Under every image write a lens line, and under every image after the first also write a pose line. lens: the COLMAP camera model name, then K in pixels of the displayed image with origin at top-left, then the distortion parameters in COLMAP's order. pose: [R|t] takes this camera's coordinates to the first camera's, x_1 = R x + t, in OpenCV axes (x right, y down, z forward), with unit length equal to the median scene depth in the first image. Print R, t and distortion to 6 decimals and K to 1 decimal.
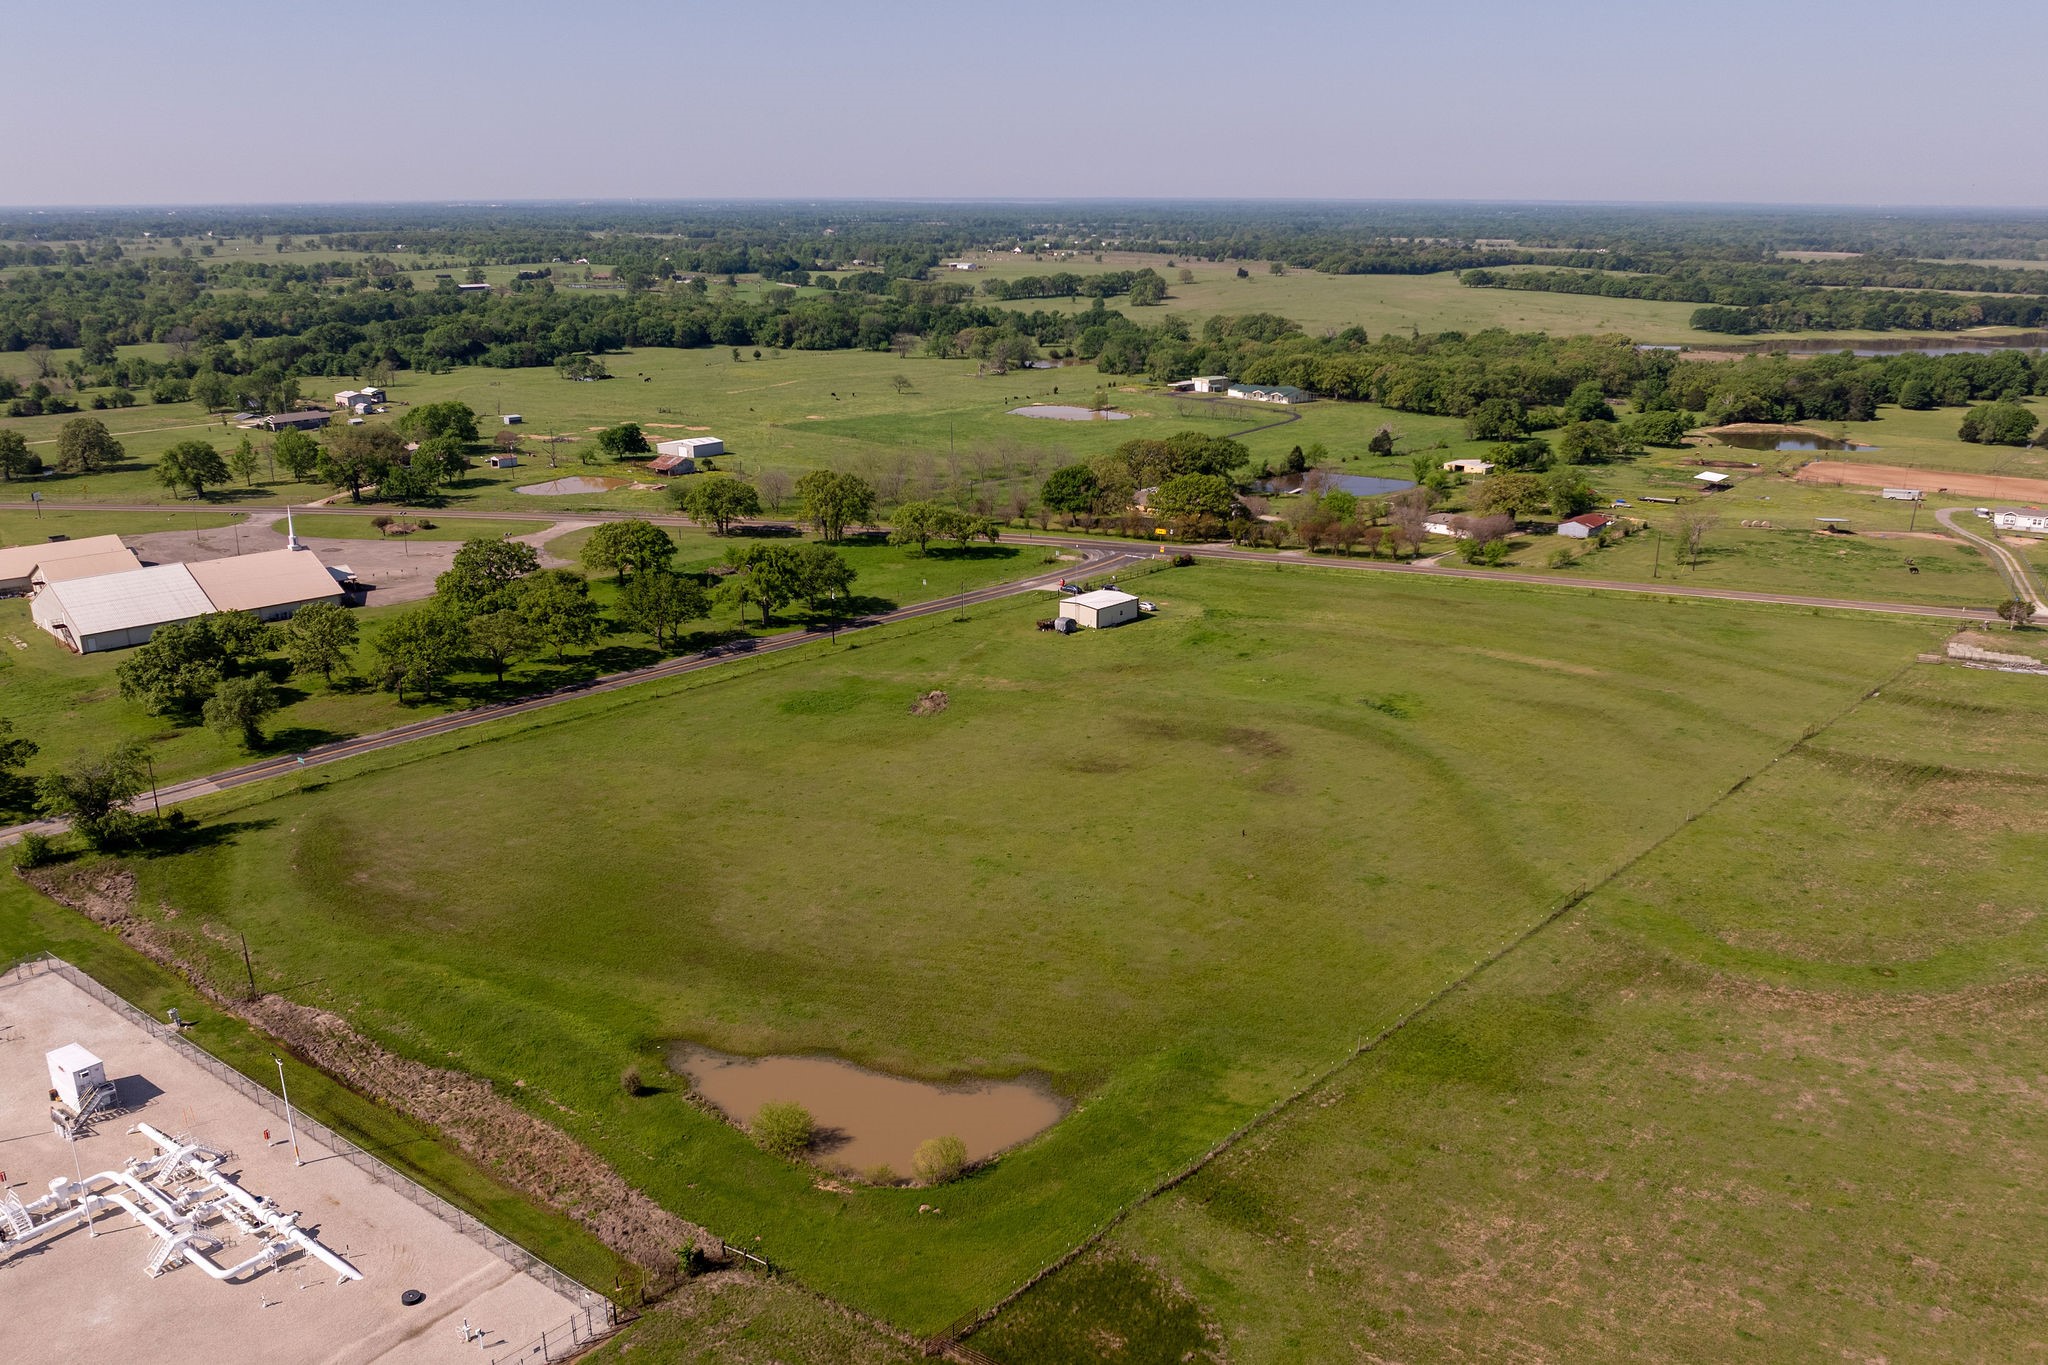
lens RADIAL K [[1661.6, 0, 1025.7], [0, 1661.6, 681.1], [0, 0, 1]] dist [-0.030084, -0.000759]
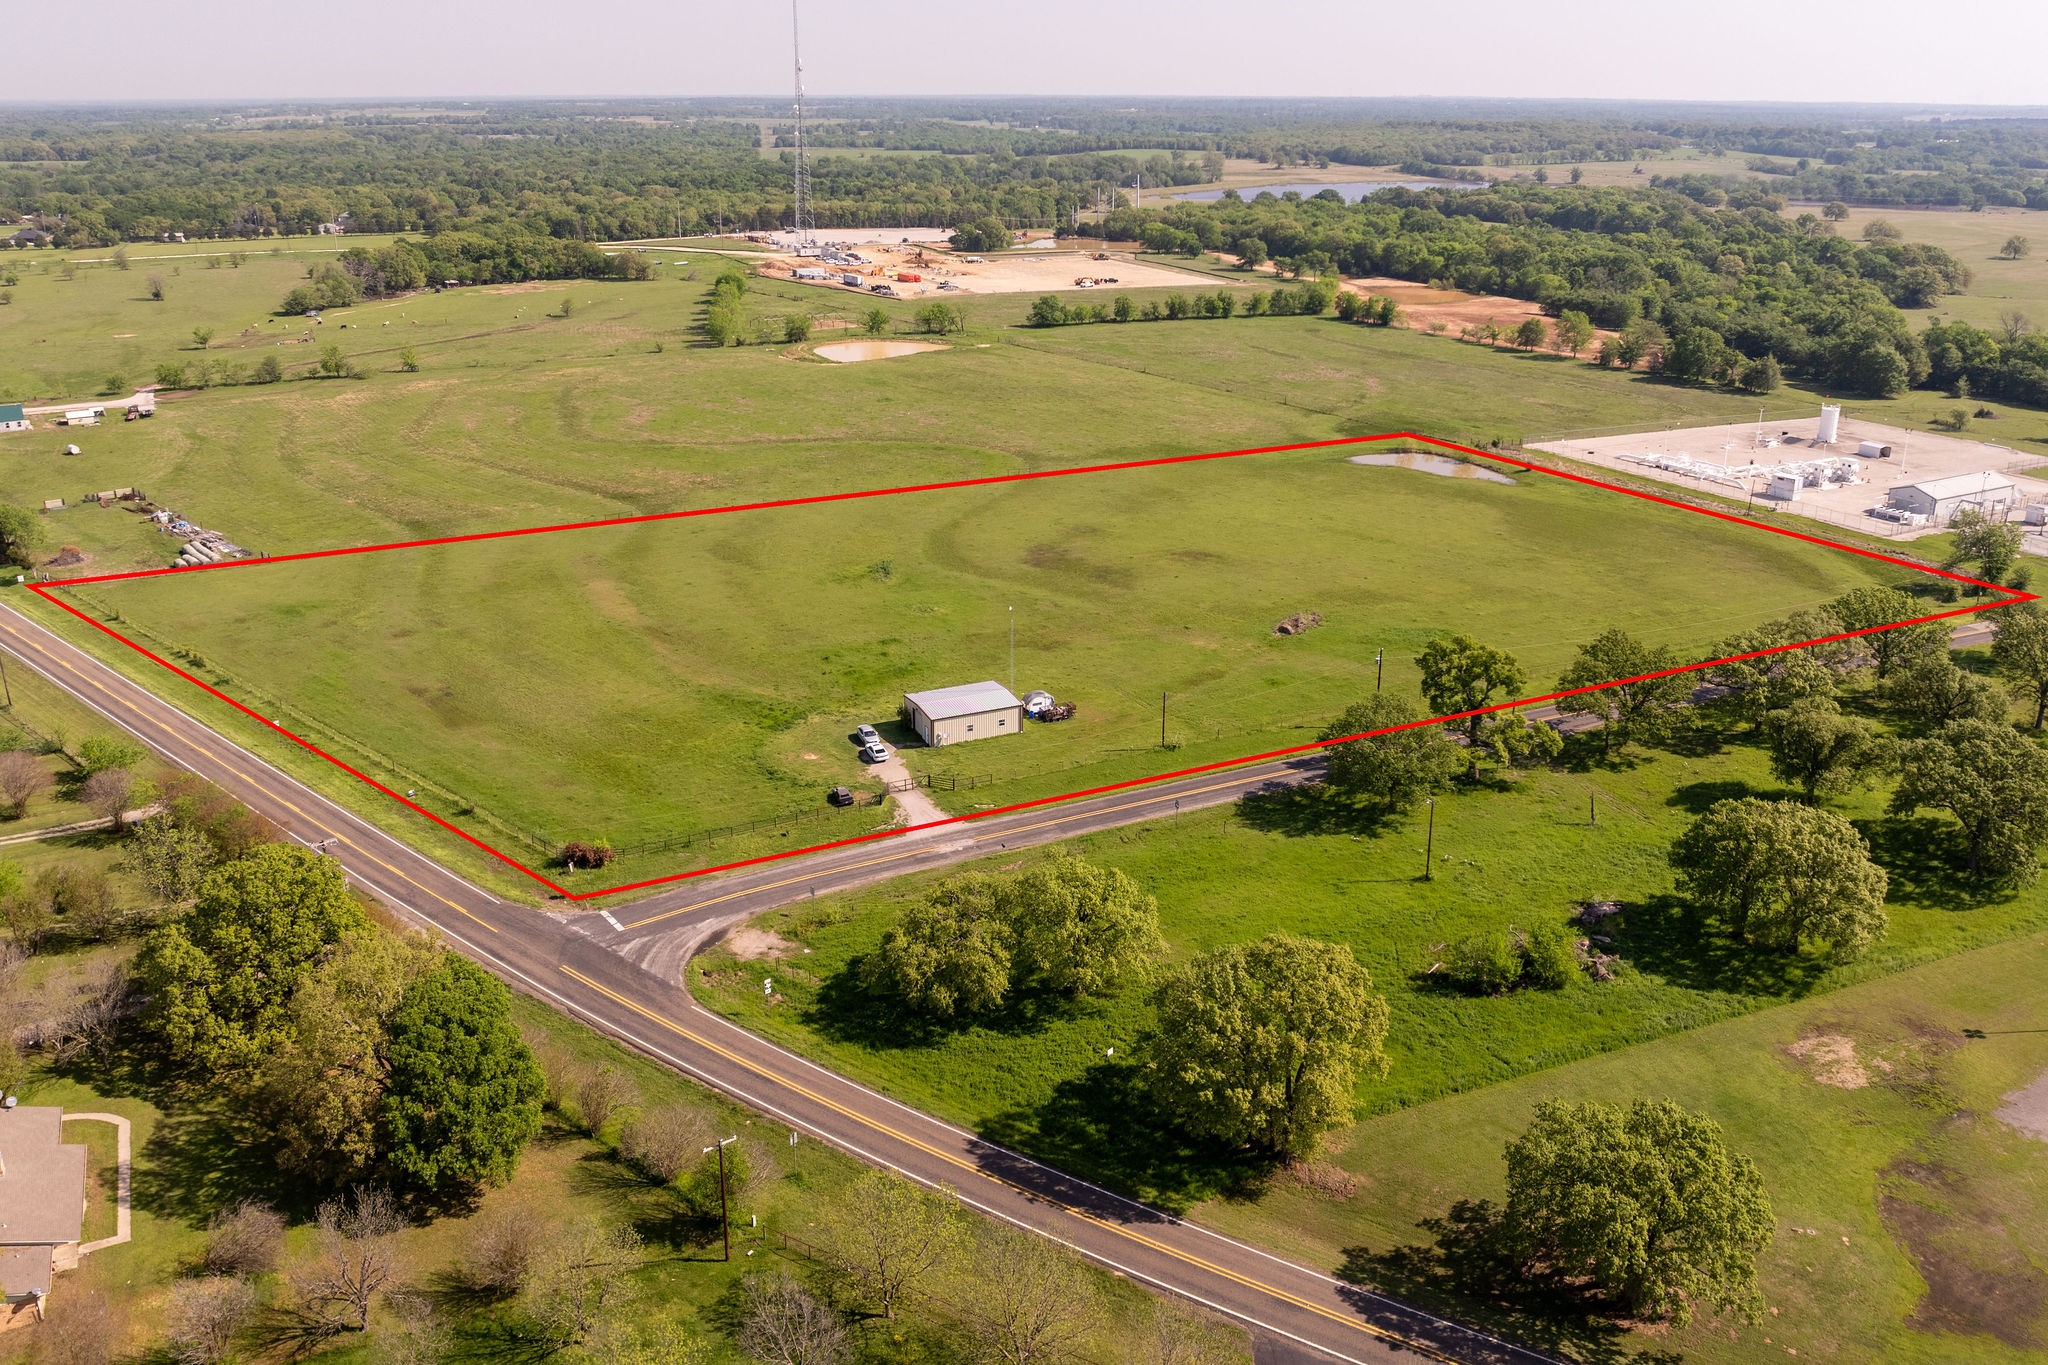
lens RADIAL K [[1661.6, 0, 1029.3], [0, 1661.6, 679.4], [0, 0, 1]] dist [-0.030084, -0.000759]
pose [[-0.921839, -0.133747, 0.363765, -0.264712], [0.106342, 0.815265, 0.569240, -0.515547], [-0.372699, 0.563431, -0.737320, 1.763540]]
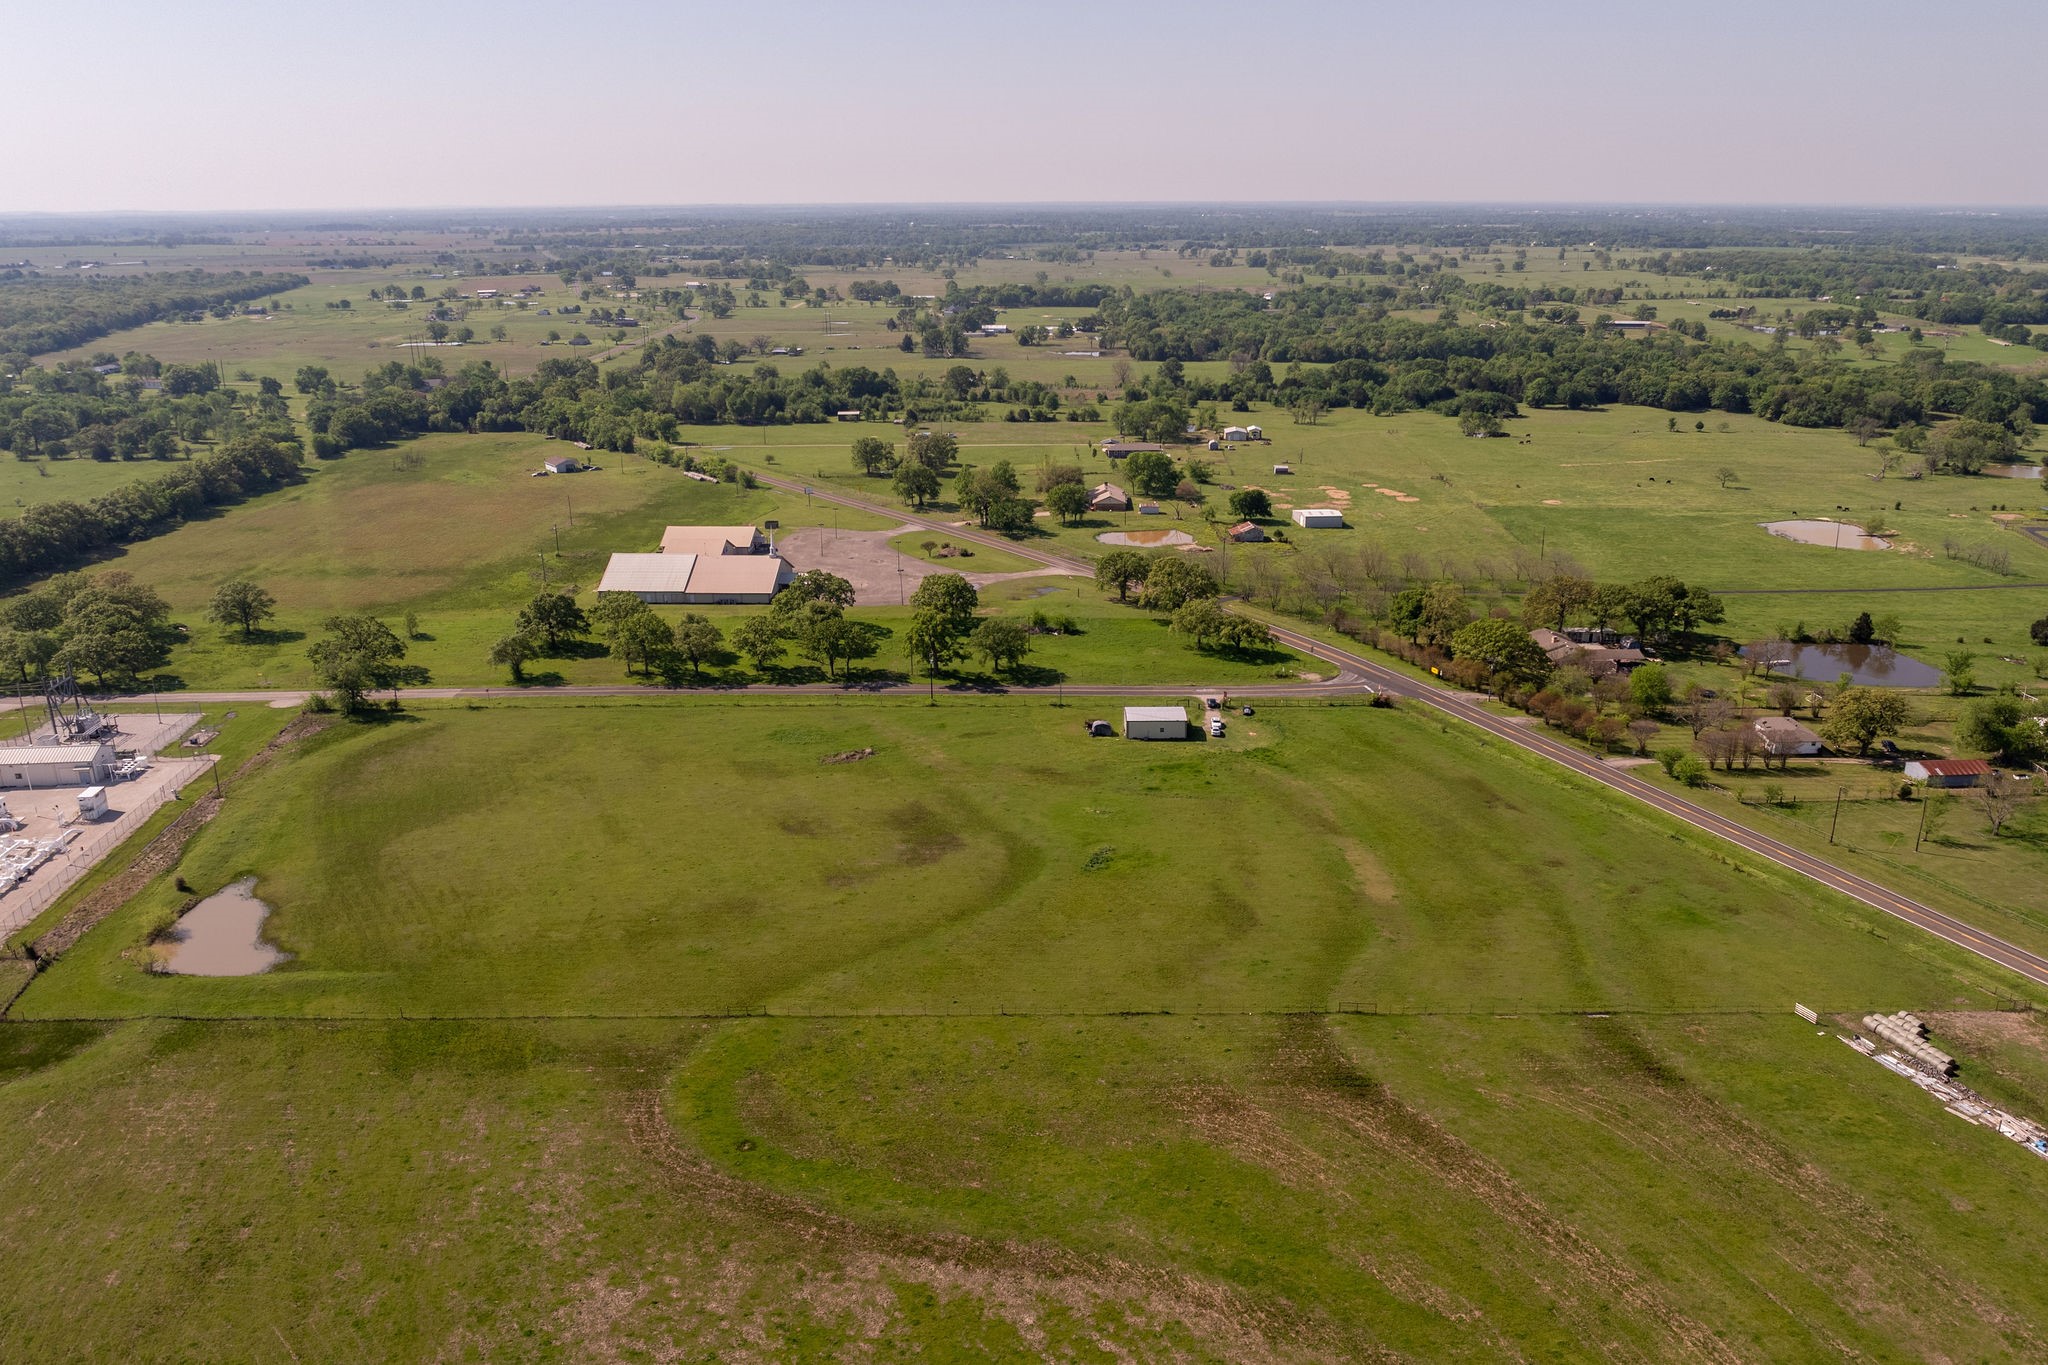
lens RADIAL K [[1661.6, 0, 1028.5], [0, 1661.6, 691.5], [0, 0, 1]] dist [-0.030084, -0.000759]
pose [[0.677281, 0.205821, -0.706349, 0.901162], [-0.202711, 0.975115, 0.089768, -0.172230], [0.707248, 0.082387, 0.702149, 0.208294]]
